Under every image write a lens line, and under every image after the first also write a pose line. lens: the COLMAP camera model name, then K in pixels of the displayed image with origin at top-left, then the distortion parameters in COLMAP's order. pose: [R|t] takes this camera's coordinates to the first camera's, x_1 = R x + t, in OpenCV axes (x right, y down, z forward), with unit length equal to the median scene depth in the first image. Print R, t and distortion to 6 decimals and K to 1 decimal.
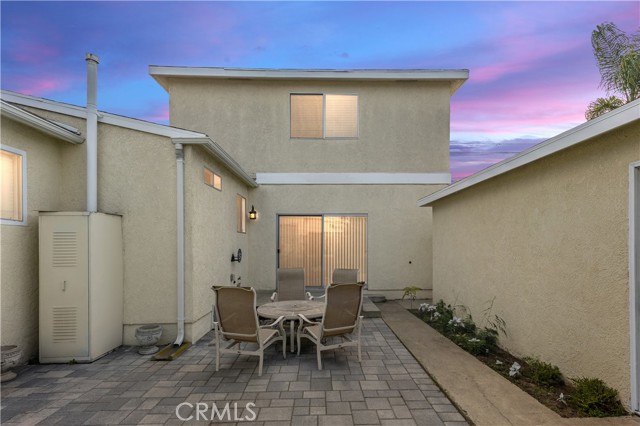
lens RADIAL K [[313.9, 0, 320.9], [0, 313.9, 247.2], [0, 0, 1]] dist [0.016778, 0.000182]
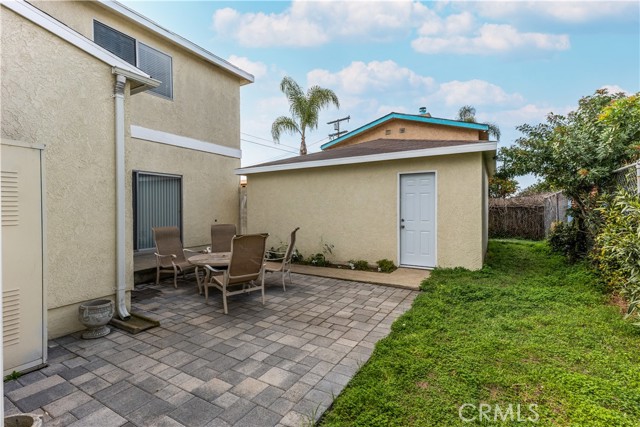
lens RADIAL K [[313.9, 0, 319.1], [0, 313.9, 213.8], [0, 0, 1]] dist [0.016778, 0.000182]
pose [[0.510747, -0.007229, 0.859701, -0.821324], [0.008257, 0.999960, 0.003503, 0.032124], [-0.859691, 0.005309, 0.510786, 0.119529]]
